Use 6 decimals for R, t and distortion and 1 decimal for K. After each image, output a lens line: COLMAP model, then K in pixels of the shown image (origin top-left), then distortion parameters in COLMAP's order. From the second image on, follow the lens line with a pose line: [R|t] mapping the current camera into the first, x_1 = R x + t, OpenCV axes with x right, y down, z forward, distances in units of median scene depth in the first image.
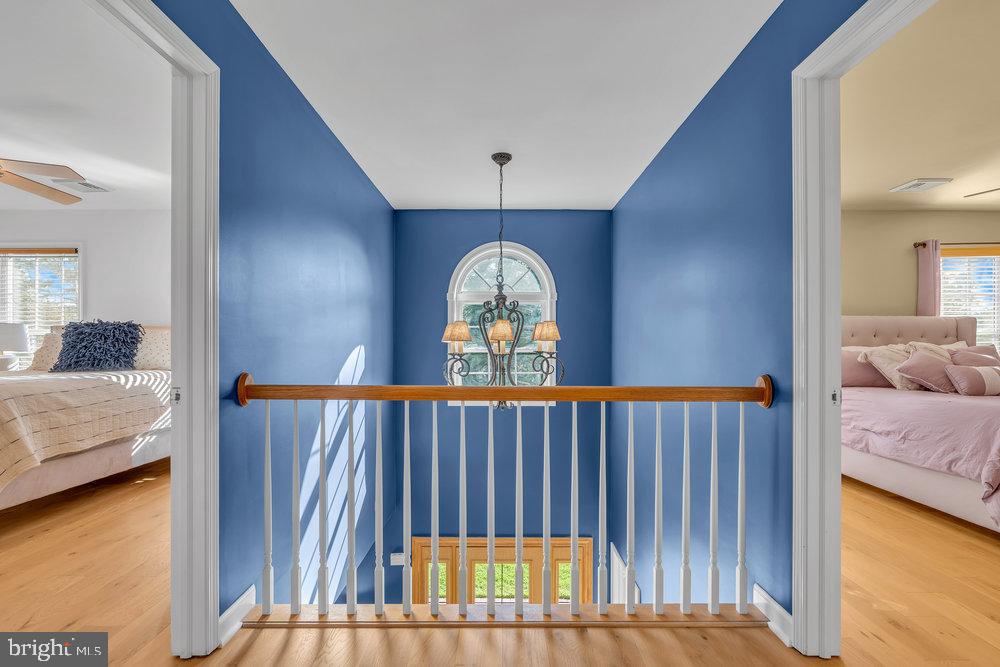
lens RADIAL K [[486.5, 0, 499.7], [0, 486.5, 346.3], [0, 0, 1]] dist [-0.002062, 0.000123]
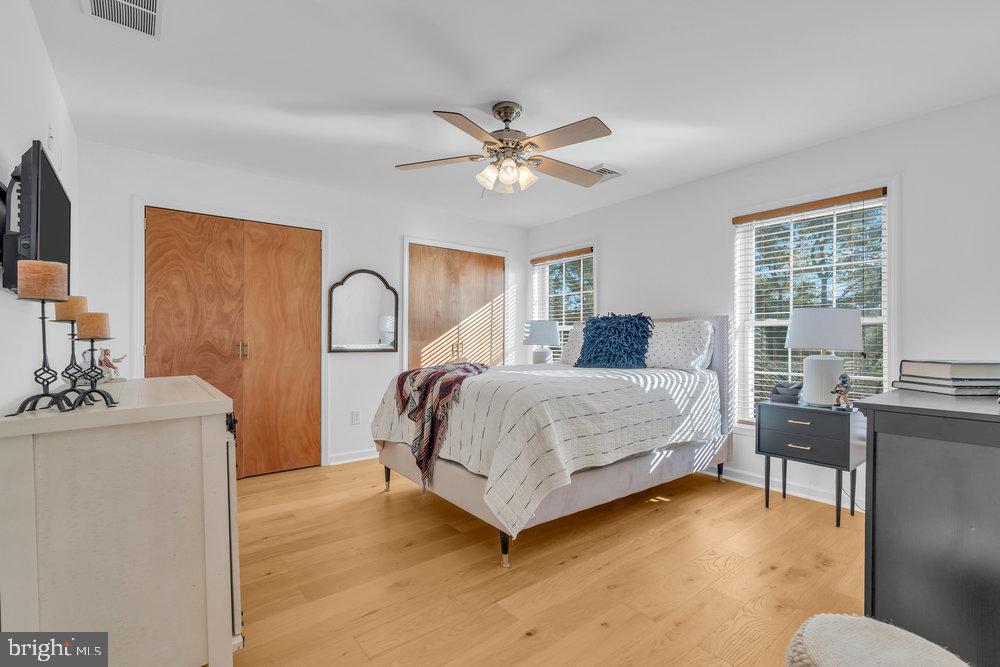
lens RADIAL K [[449.0, 0, 504.6], [0, 449.0, 337.9], [0, 0, 1]] dist [-0.002543, -0.000194]
pose [[0.632380, -0.004895, -0.774643, -0.299458], [-0.001238, 0.999972, -0.007329, 0.000425], [0.774658, 0.005594, 0.632356, 0.302161]]
